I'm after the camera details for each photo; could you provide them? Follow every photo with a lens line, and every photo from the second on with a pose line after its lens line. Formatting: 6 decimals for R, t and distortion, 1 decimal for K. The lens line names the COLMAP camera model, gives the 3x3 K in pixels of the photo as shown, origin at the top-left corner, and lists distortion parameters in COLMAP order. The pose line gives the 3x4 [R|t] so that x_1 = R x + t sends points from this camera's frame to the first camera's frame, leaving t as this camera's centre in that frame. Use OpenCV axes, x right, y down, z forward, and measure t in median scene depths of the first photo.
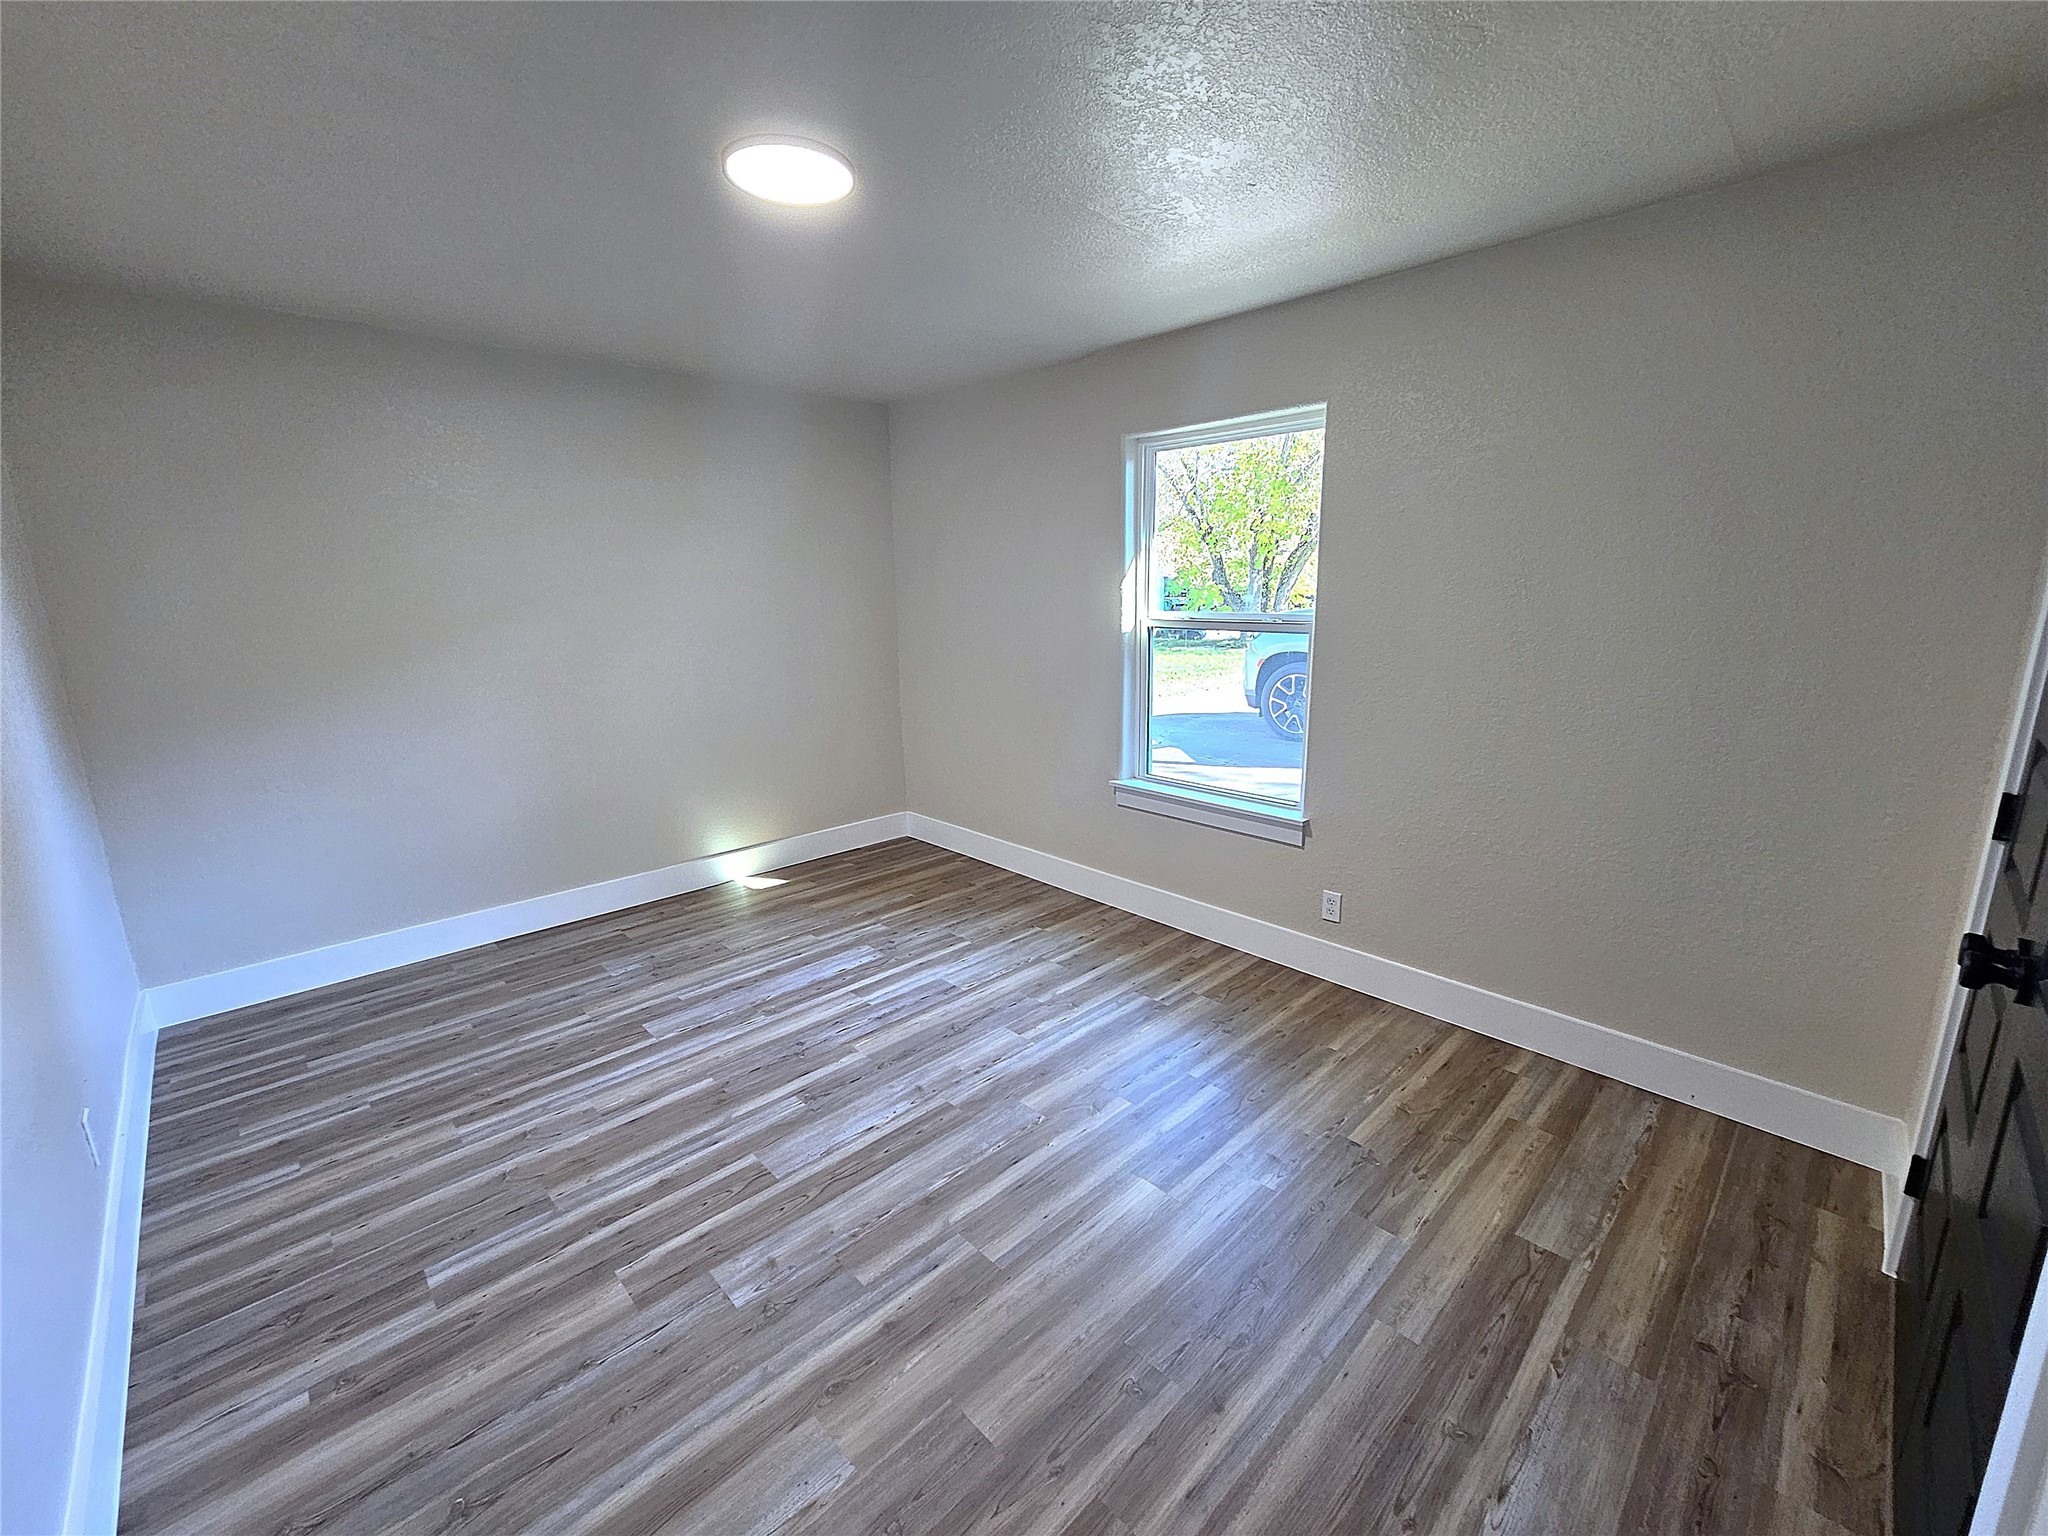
lens RADIAL K [[838.8, 0, 1025.8], [0, 838.8, 763.5], [0, 0, 1]] dist [0.009970, -0.000089]
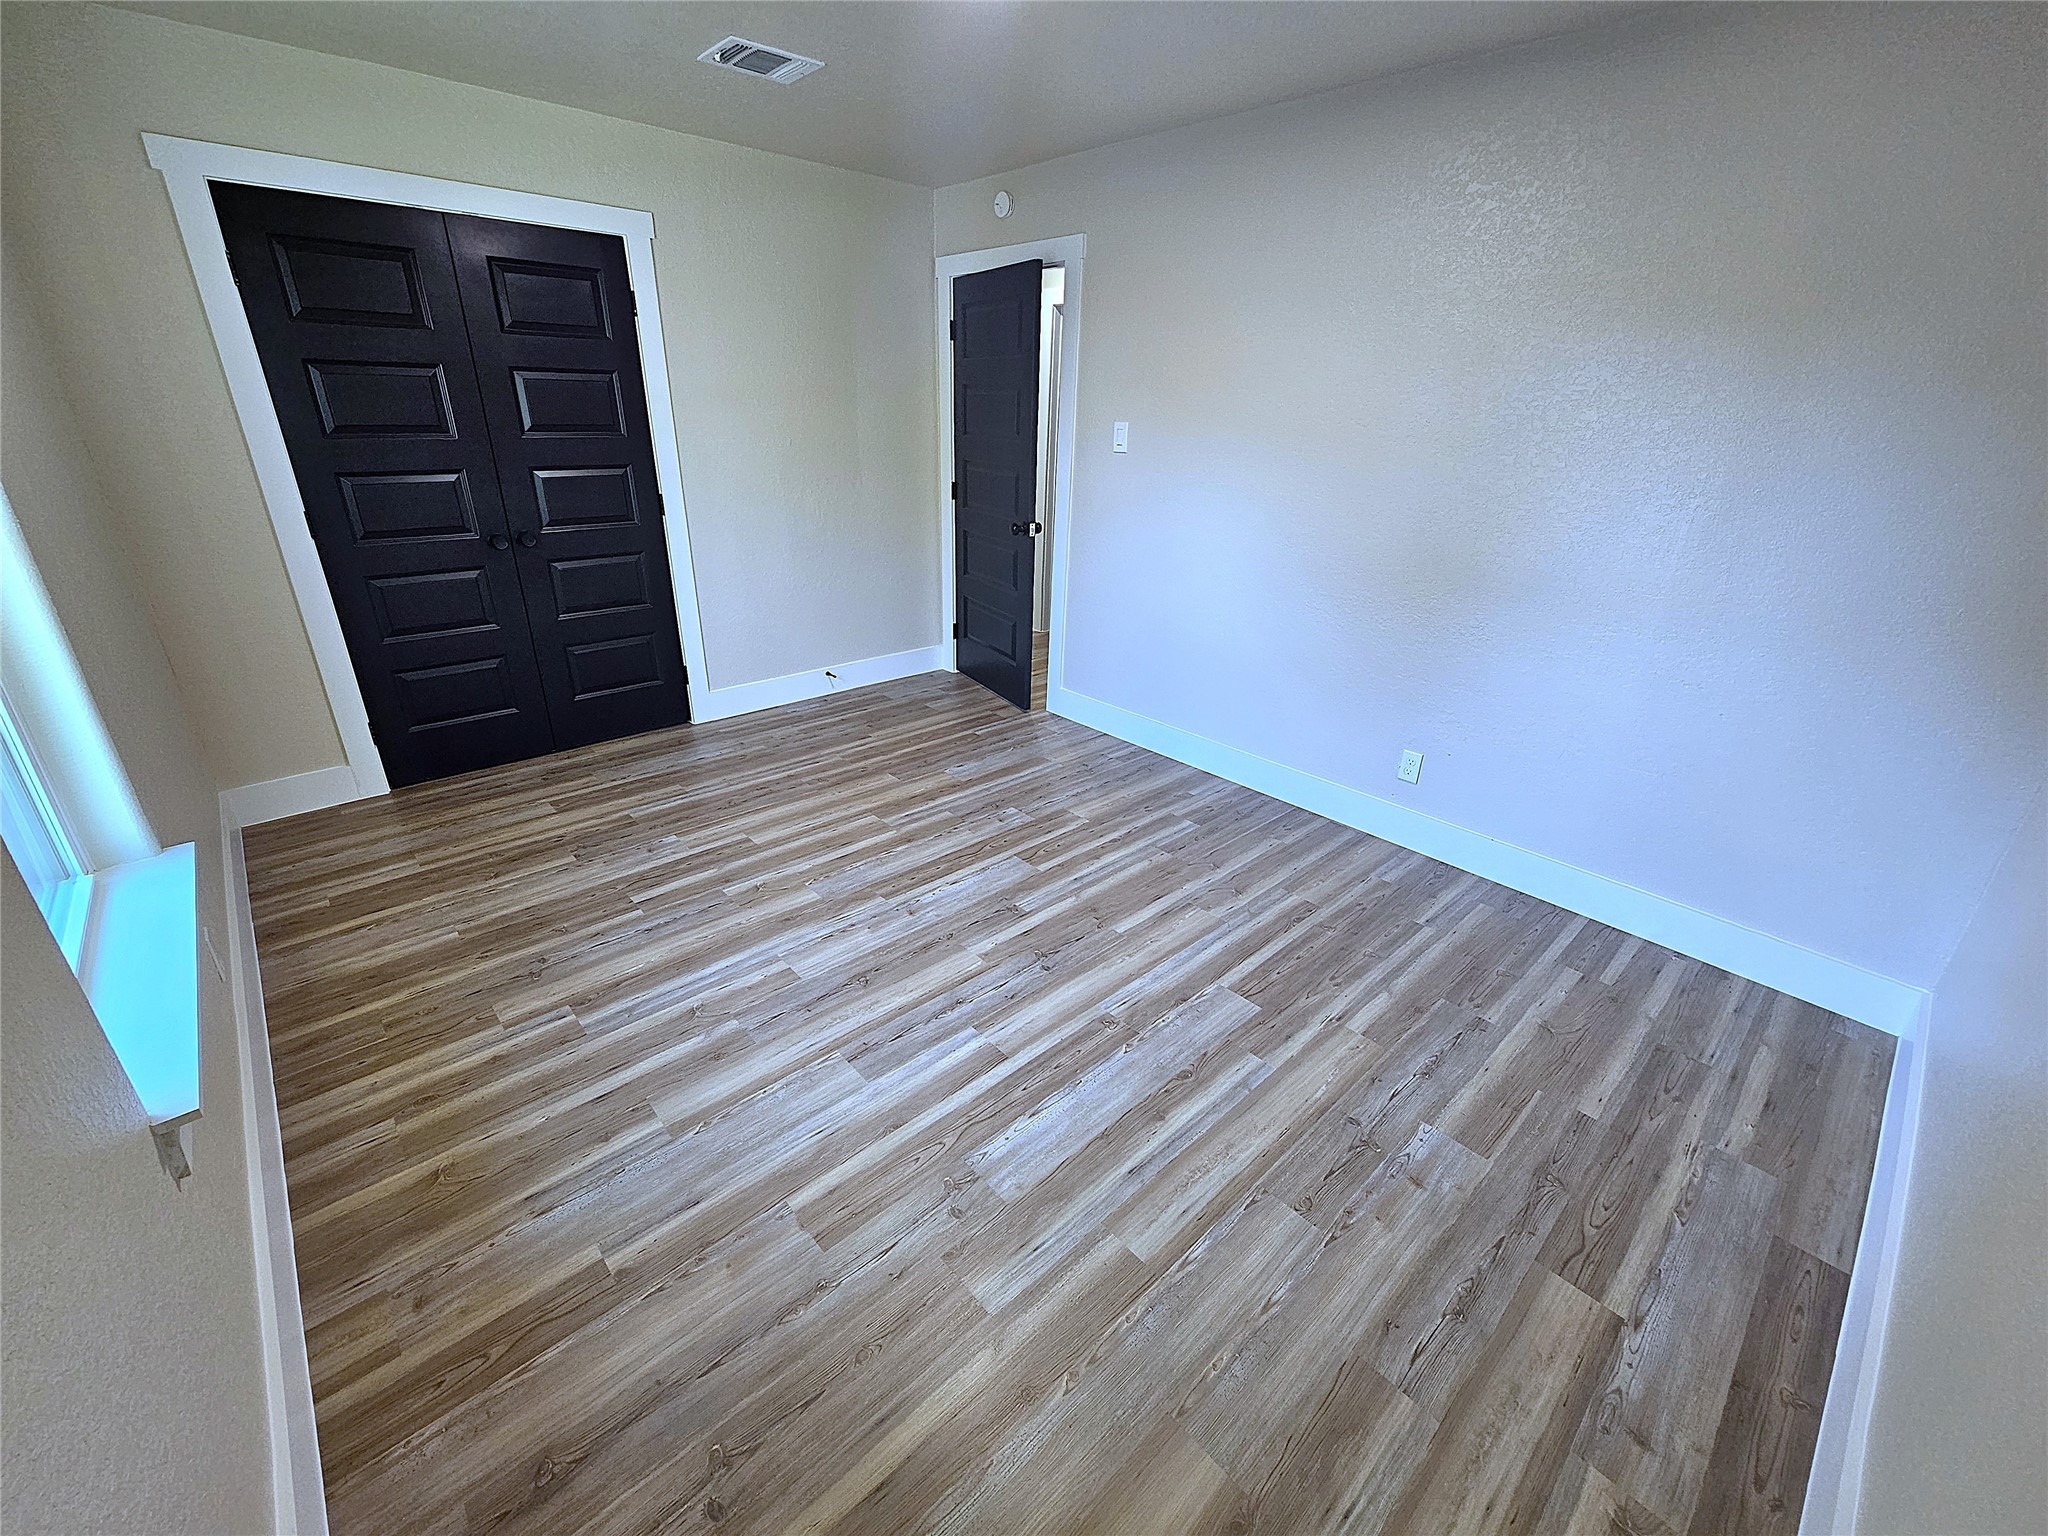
lens RADIAL K [[838.8, 0, 1017.2], [0, 838.8, 763.4], [0, 0, 1]] dist [0.009970, -0.000089]
pose [[-0.999247, -0.027446, 0.027412, -0.273703], [-0.006441, 0.814260, 0.580465, -0.361428], [-0.038252, 0.579851, -0.813824, 1.685057]]
